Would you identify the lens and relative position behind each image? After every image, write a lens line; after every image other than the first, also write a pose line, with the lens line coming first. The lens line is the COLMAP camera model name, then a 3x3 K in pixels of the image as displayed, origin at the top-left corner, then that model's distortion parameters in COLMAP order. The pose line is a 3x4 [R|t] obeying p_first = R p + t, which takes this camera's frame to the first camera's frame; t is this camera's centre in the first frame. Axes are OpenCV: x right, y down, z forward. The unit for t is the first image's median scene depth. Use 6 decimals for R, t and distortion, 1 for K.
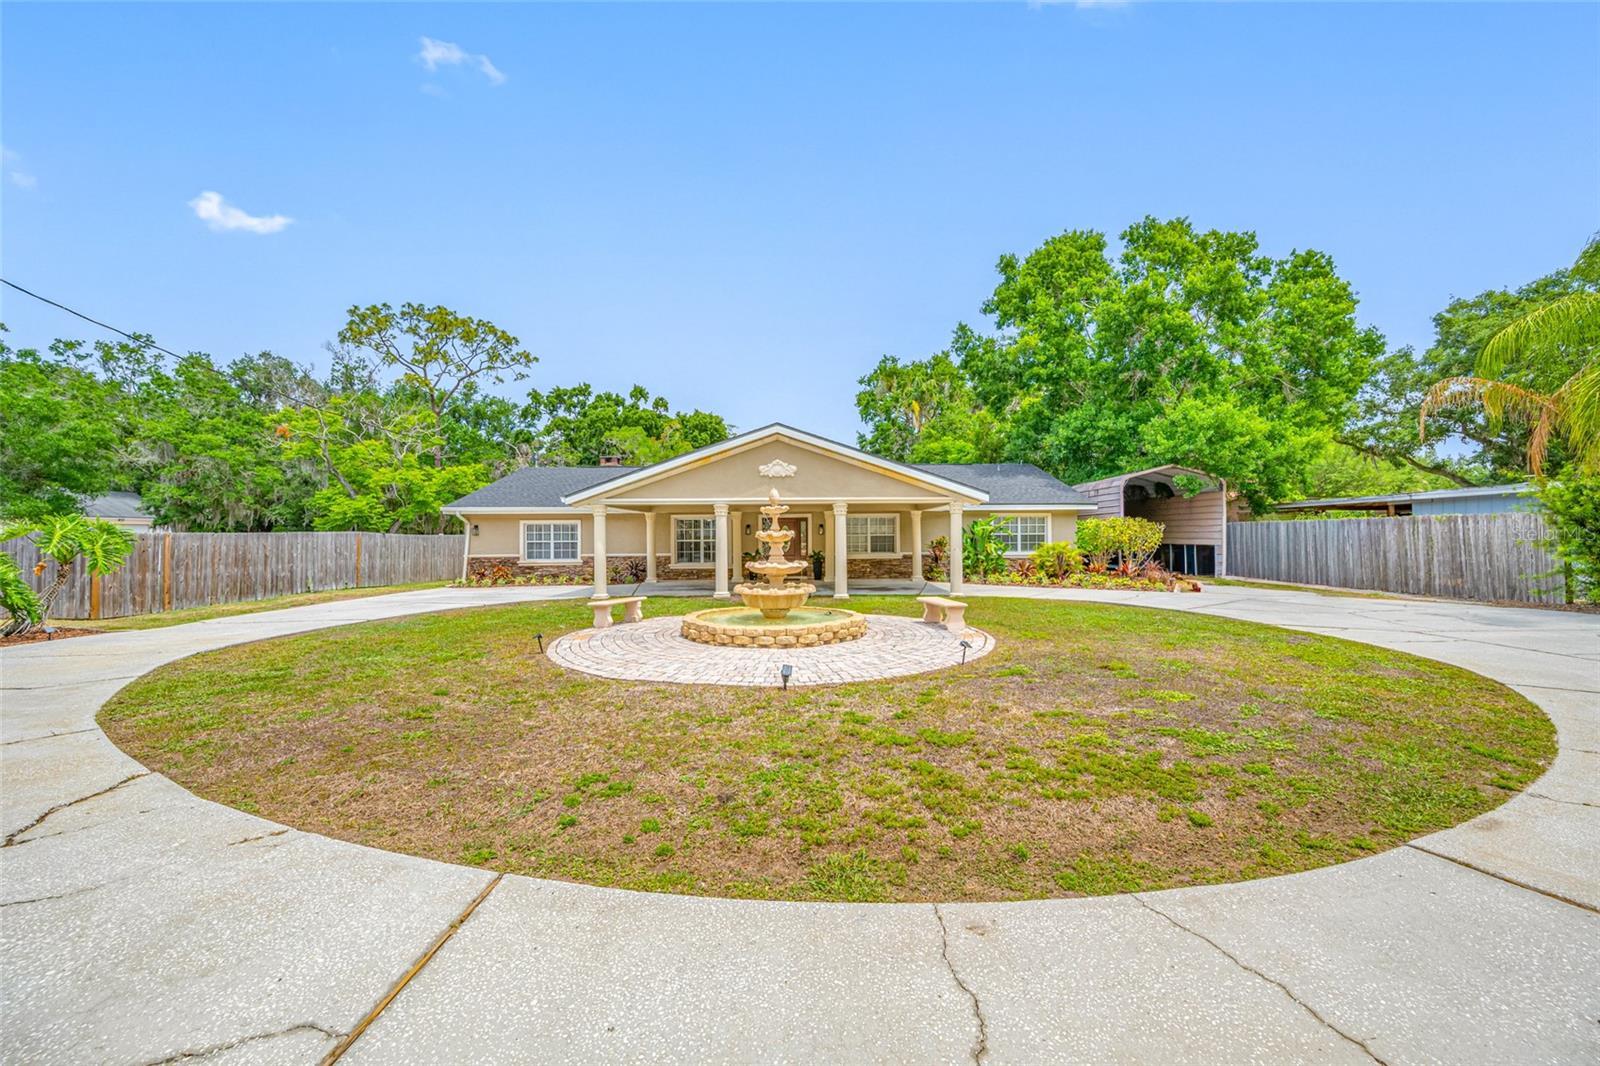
lens RADIAL K [[630.1, 0, 805.1], [0, 630.1, 529.9], [0, 0, 1]] dist [-0.000383, -0.000499]
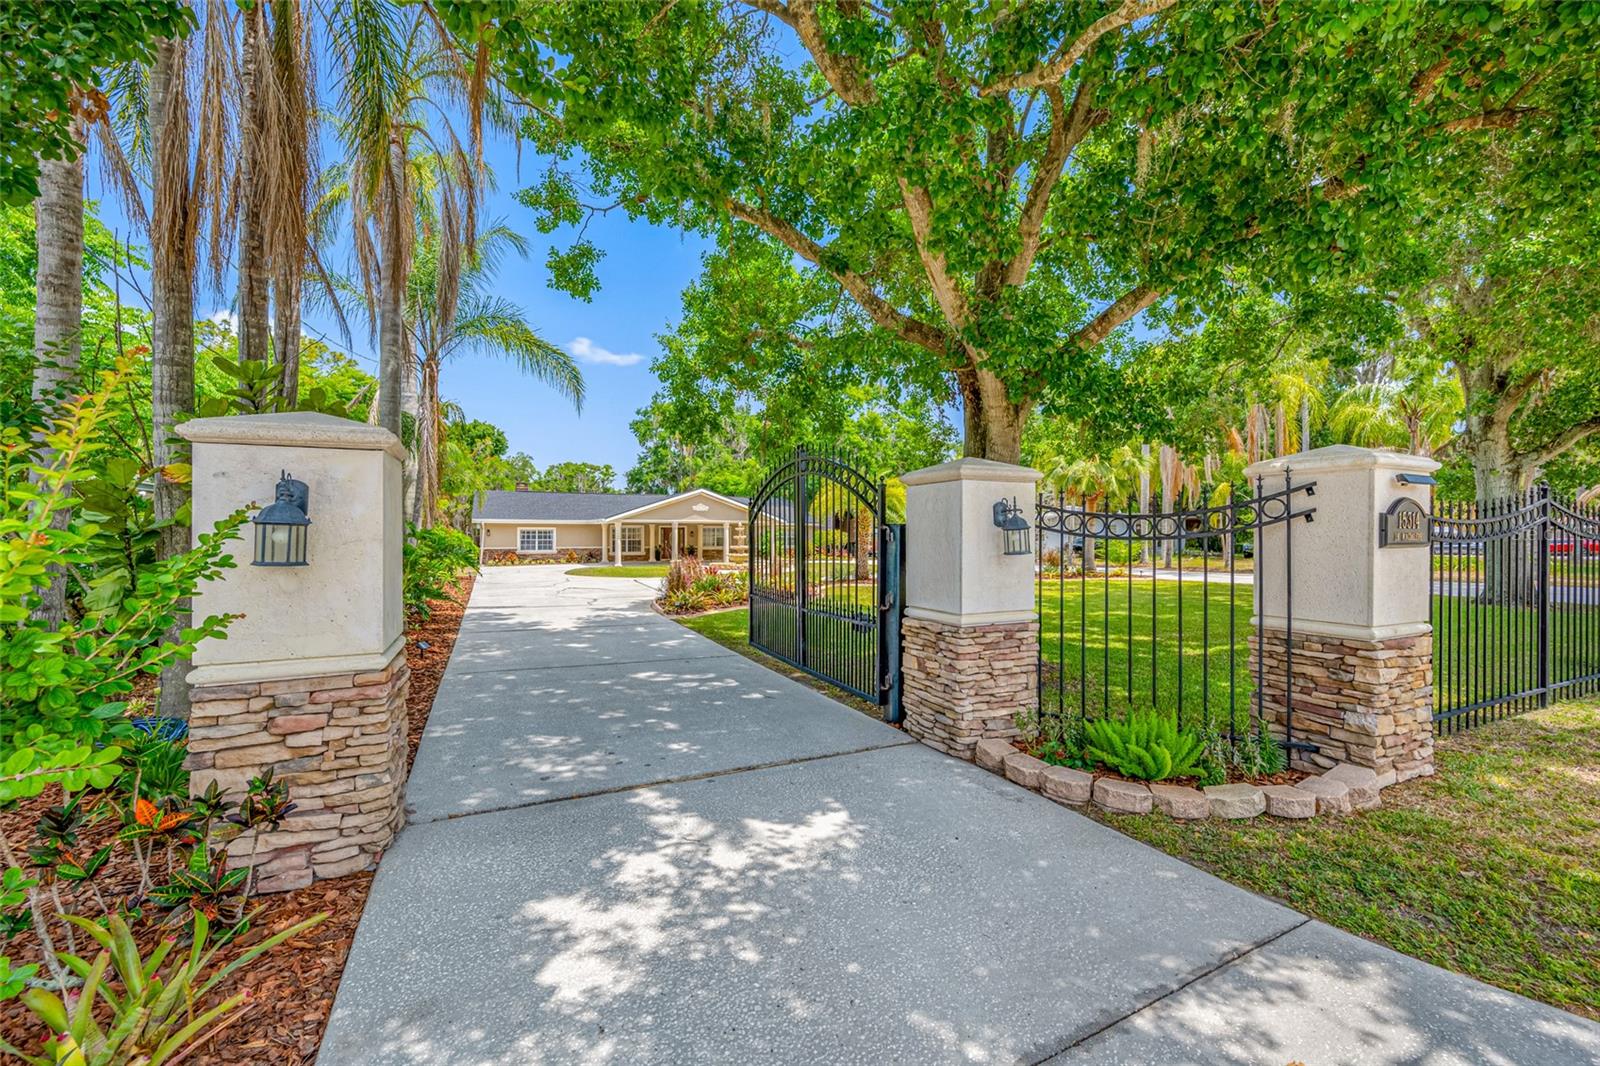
lens RADIAL K [[630.1, 0, 812.4], [0, 630.1, 536.2], [0, 0, 1]] dist [-0.000383, -0.000499]
pose [[0.895170, 0.005471, 0.445692, -0.494536], [-0.009649, 0.999928, 0.007107, -0.011002], [-0.445621, -0.010662, 0.895158, -0.860503]]
